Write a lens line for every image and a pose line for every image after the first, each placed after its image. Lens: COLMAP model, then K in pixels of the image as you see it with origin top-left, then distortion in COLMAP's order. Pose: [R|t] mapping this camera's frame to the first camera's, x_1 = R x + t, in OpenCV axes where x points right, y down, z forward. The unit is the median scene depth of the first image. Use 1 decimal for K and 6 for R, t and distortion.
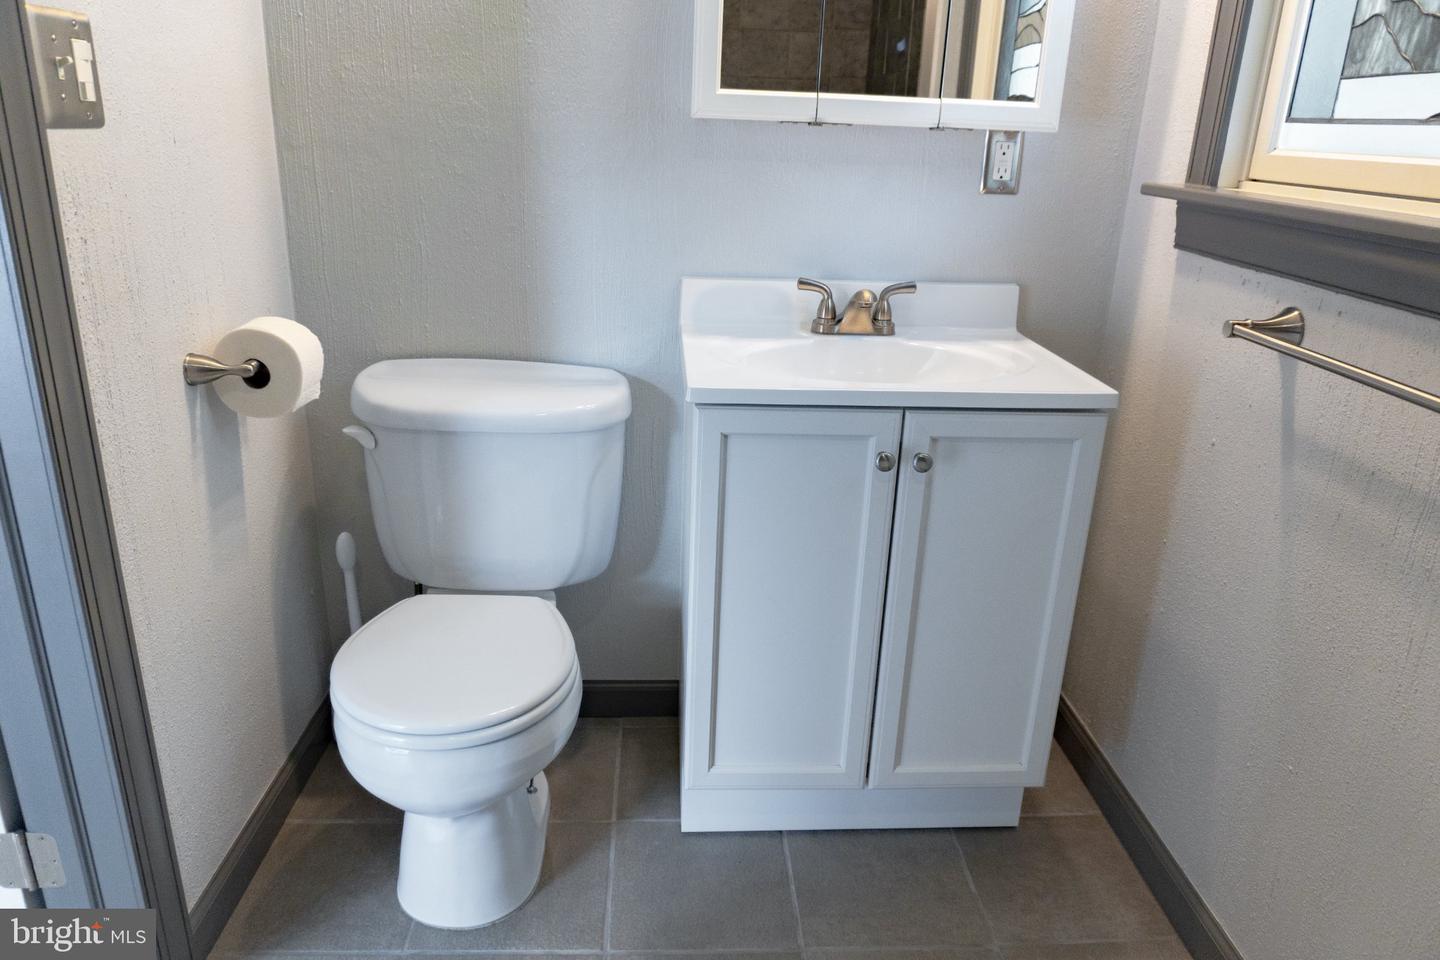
lens RADIAL K [[1000.5, 0, 722.6], [0, 1000.5, 478.3], [0, 0, 1]] dist [-0.006543, -0.005369]
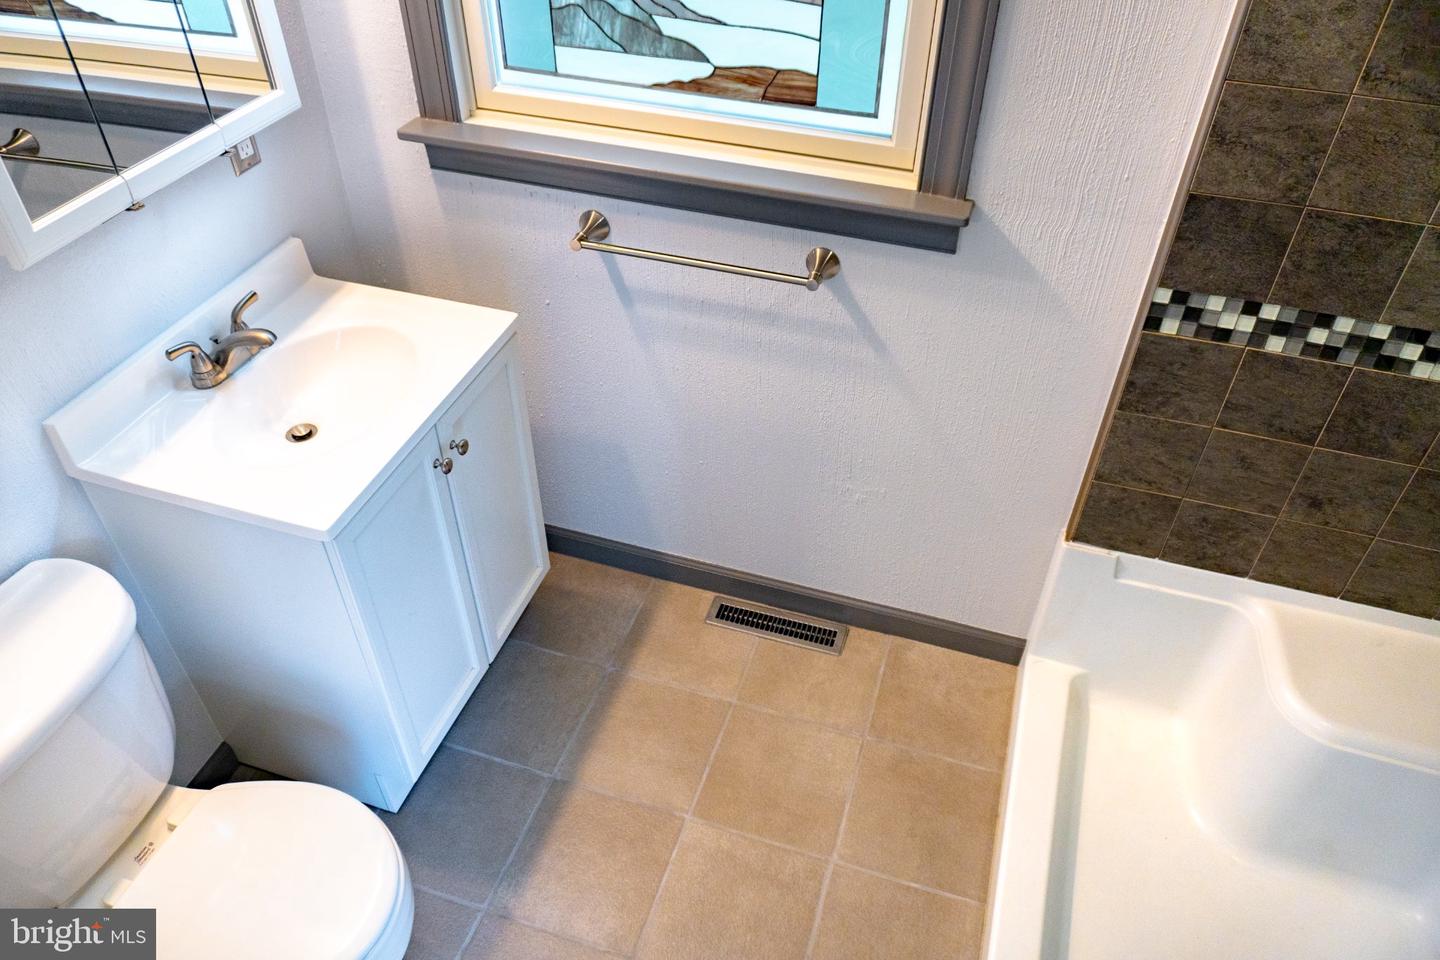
lens RADIAL K [[1000.5, 0, 722.6], [0, 1000.5, 478.3], [0, 0, 1]] dist [-0.006543, -0.005369]
pose [[0.358086, -0.632167, 0.687123, -0.596976], [0.316401, 0.774540, 0.547703, -0.600724], [-0.878444, 0.021282, 0.477371, 0.150111]]
